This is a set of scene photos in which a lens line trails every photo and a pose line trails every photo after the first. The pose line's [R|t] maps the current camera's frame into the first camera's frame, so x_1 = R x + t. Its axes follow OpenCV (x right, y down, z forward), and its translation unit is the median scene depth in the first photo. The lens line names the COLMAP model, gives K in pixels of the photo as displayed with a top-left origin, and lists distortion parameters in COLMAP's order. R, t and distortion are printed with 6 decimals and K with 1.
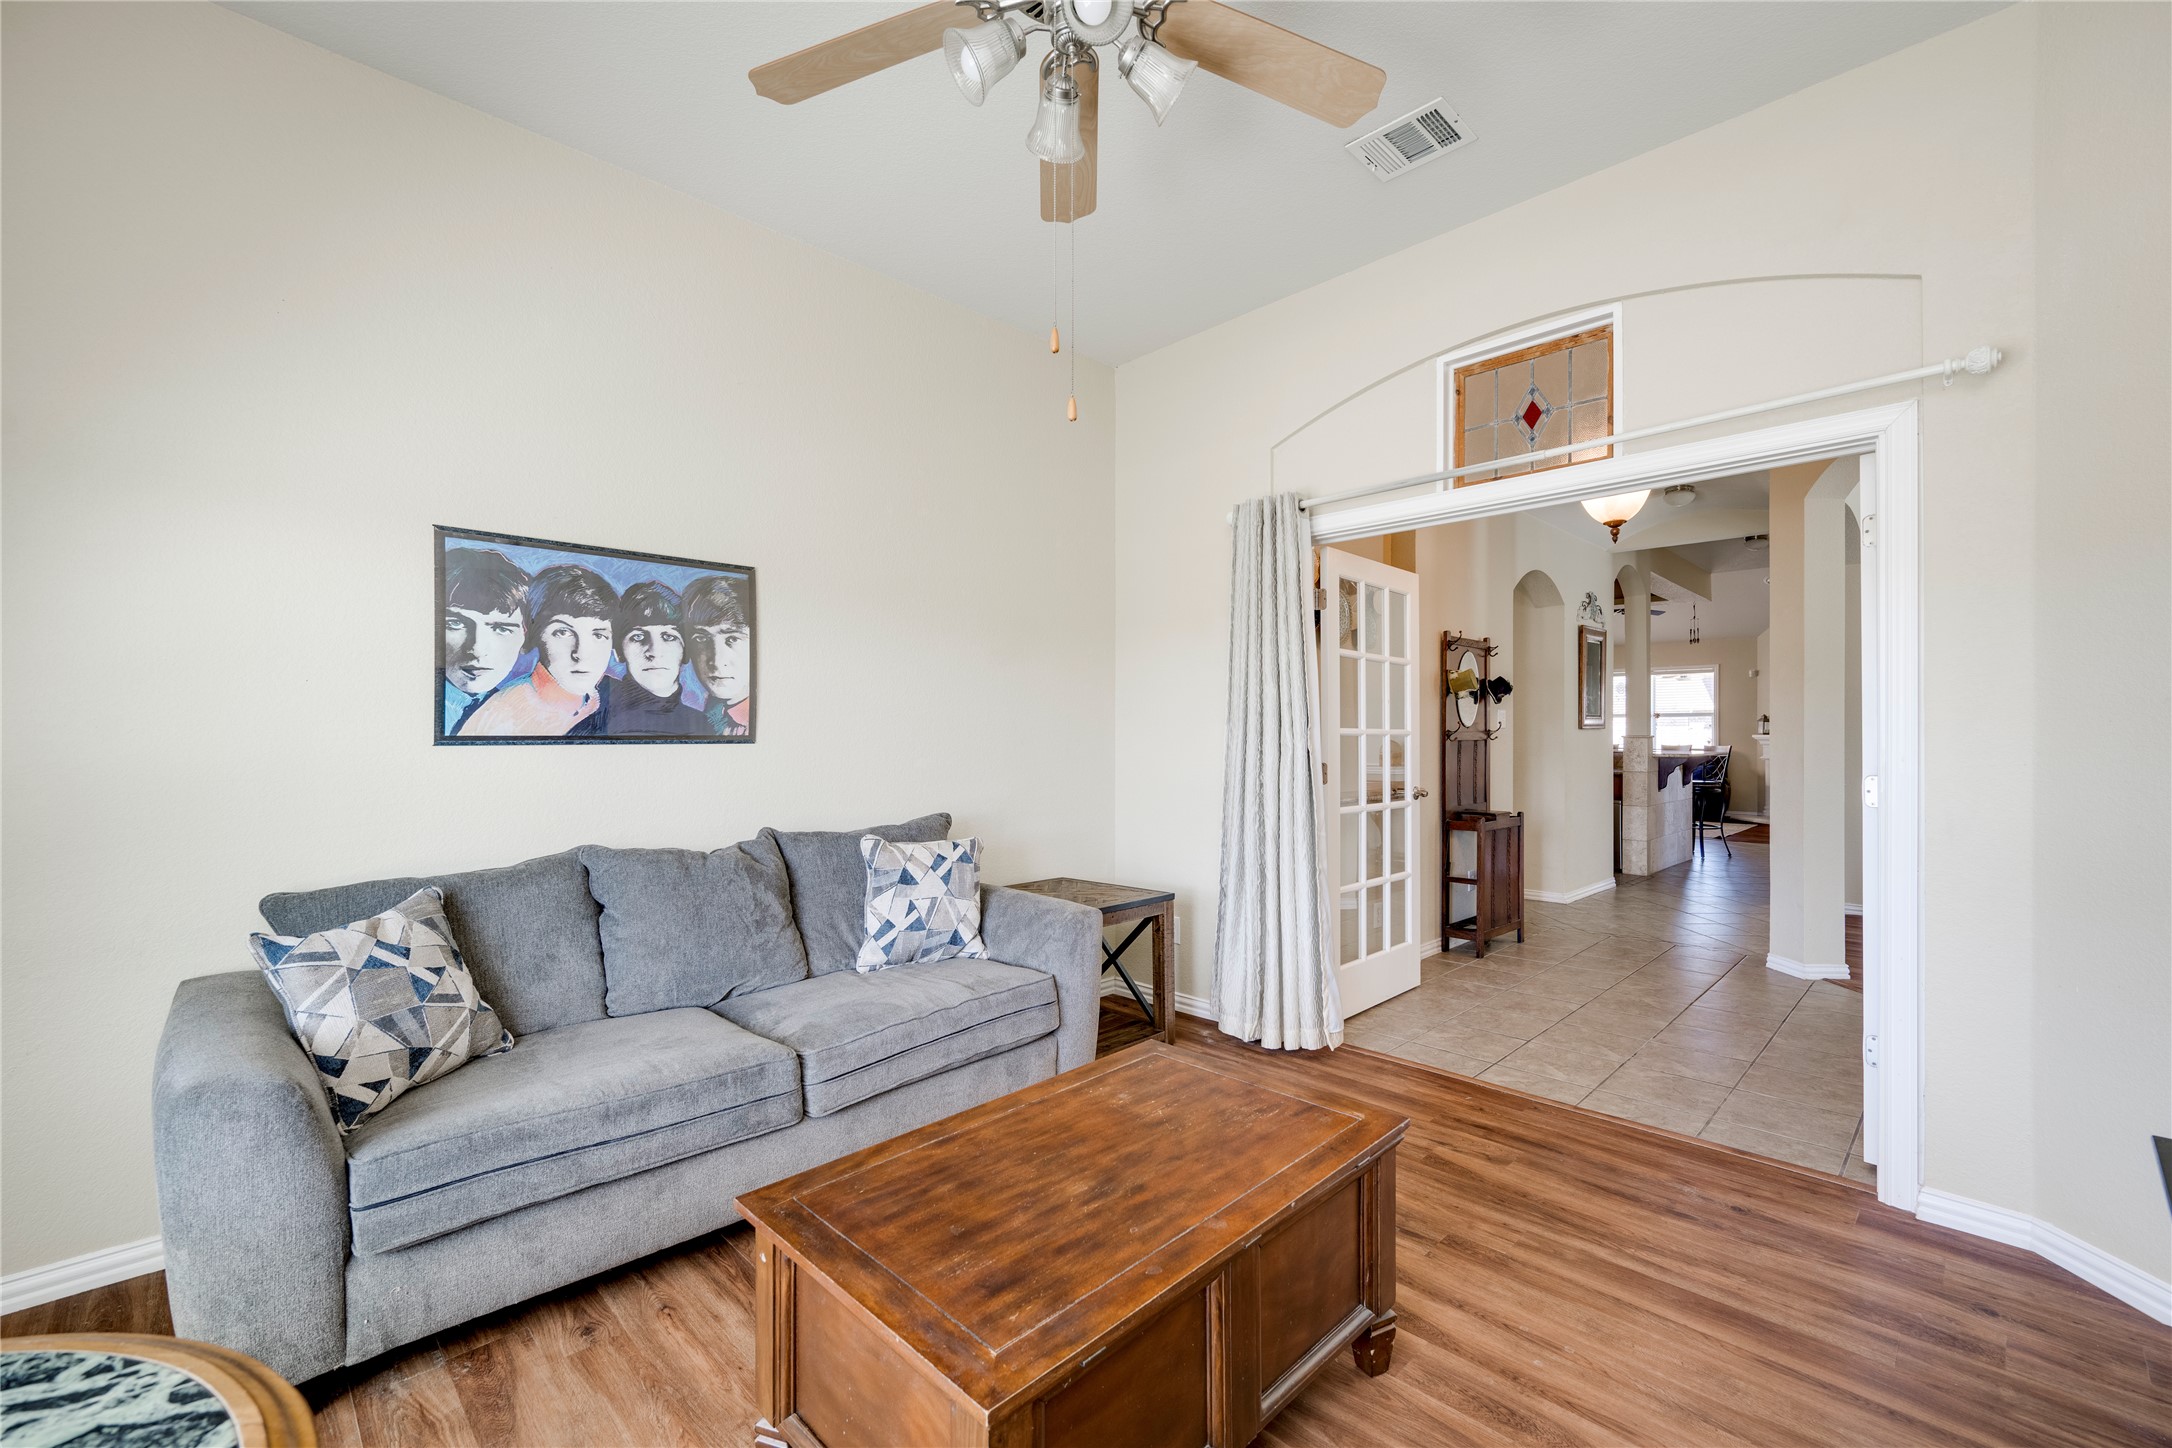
lens RADIAL K [[878.4, 0, 1113.4], [0, 878.4, 733.7], [0, 0, 1]] dist [-0.002711, -0.000001]
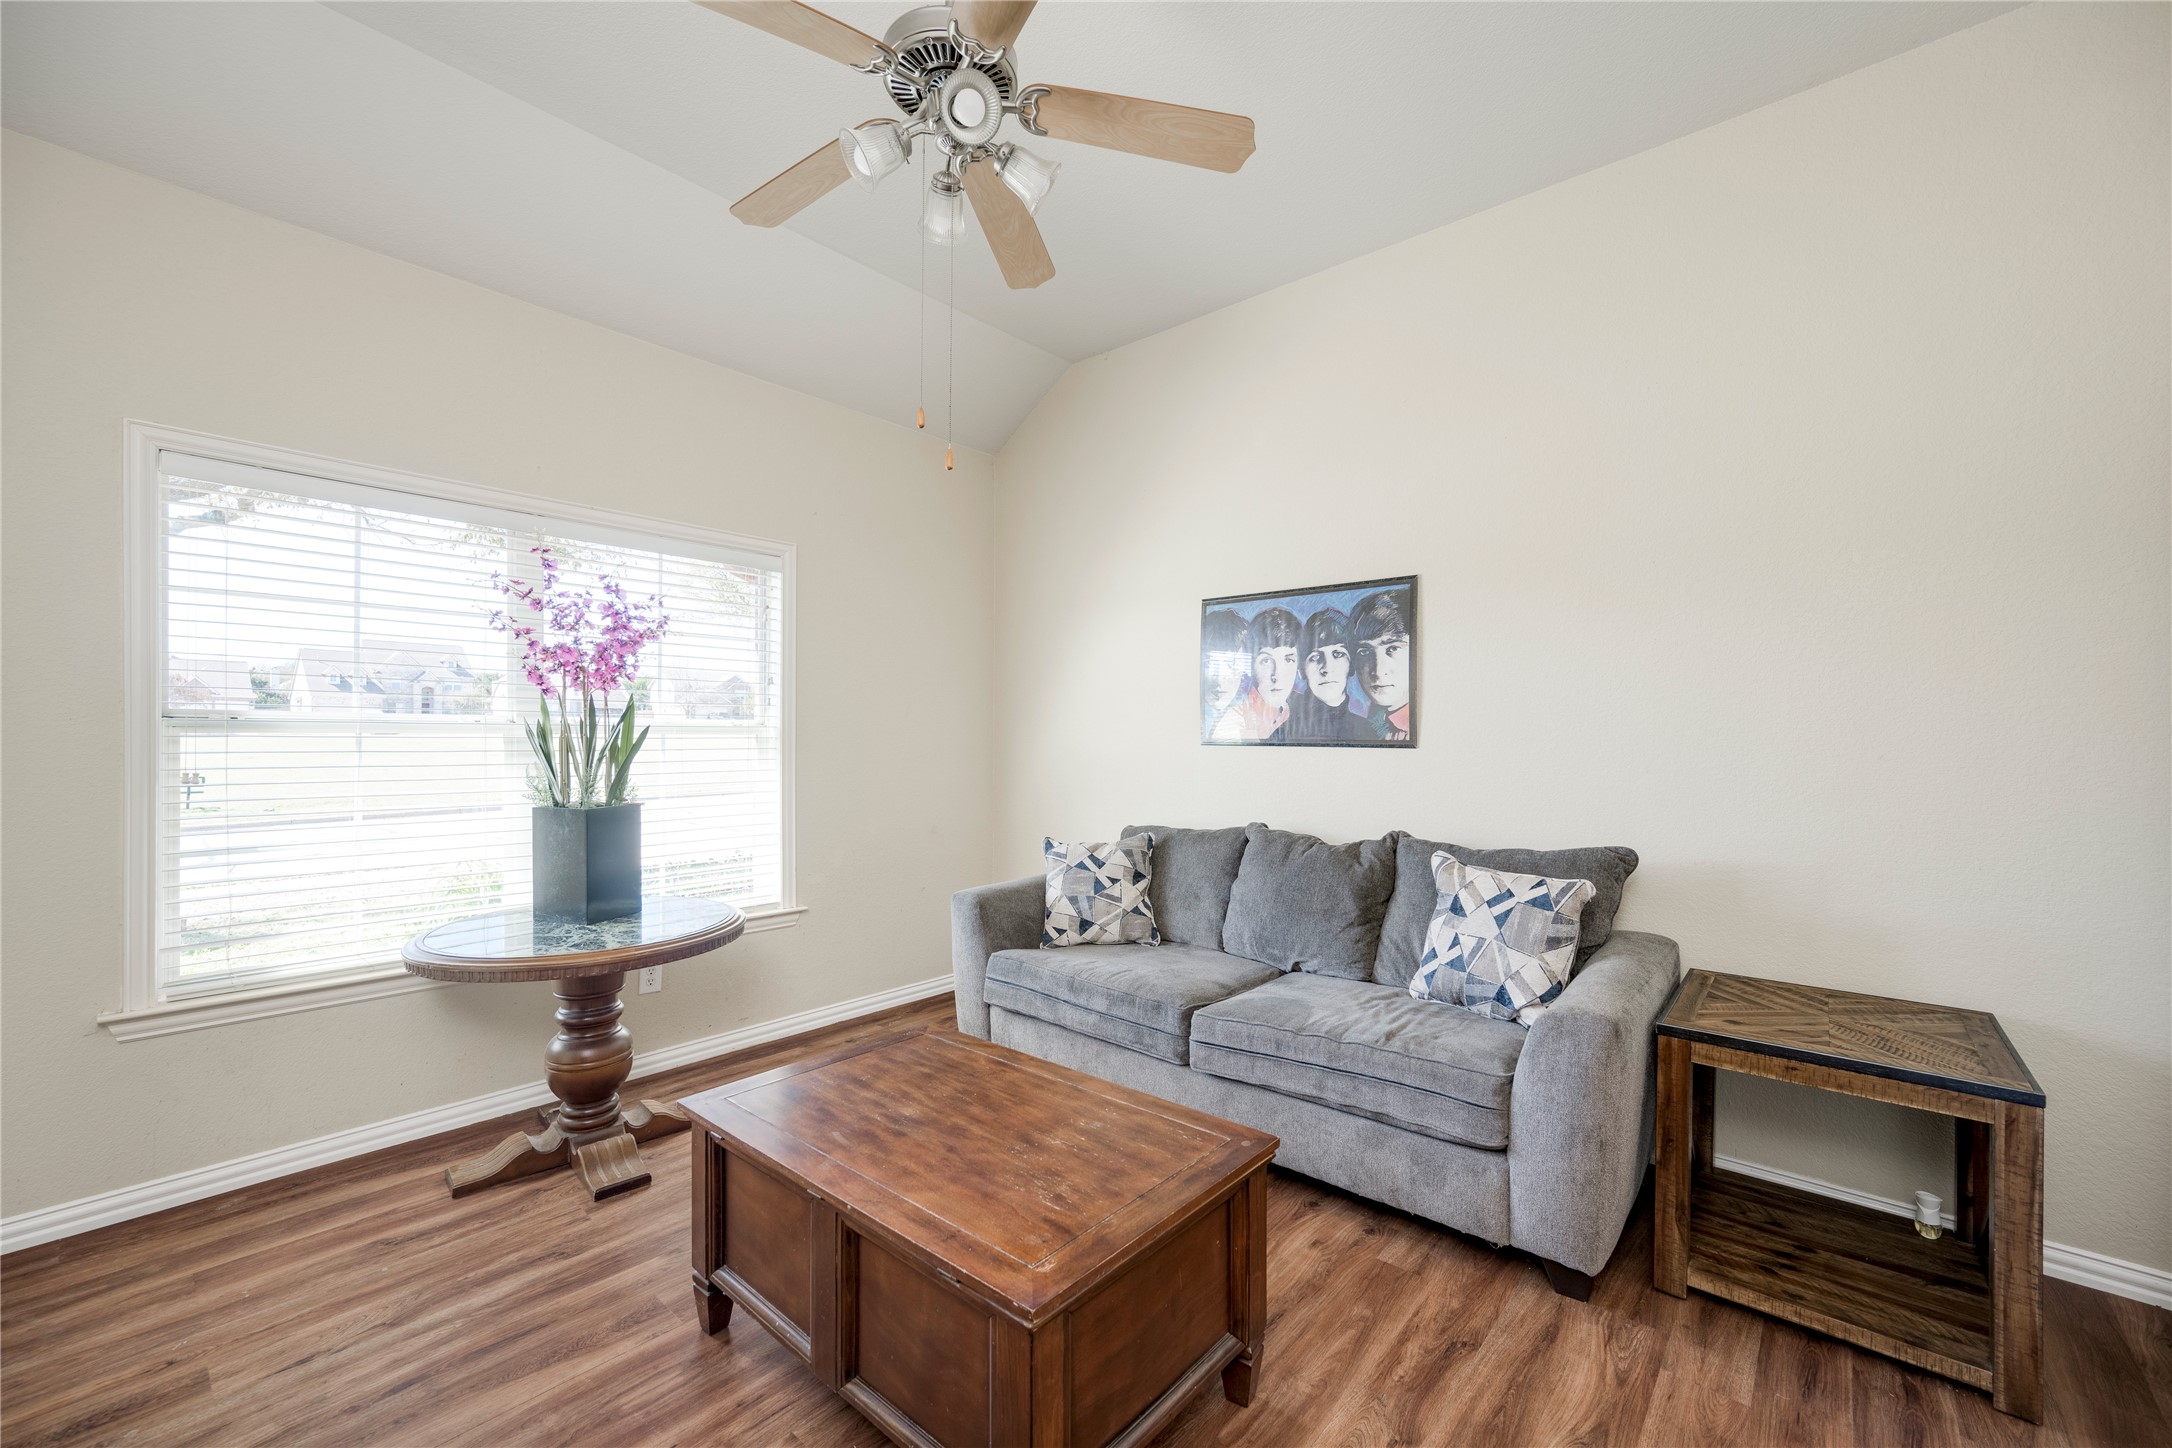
lens RADIAL K [[878.4, 0, 1113.4], [0, 878.4, 733.7], [0, 0, 1]] dist [-0.002711, -0.000001]
pose [[0.080567, 0.000508, -0.996749, 0.642088], [-0.007185, 0.999974, -0.000071, -0.003697], [0.996723, 0.007167, 0.080568, 0.635532]]
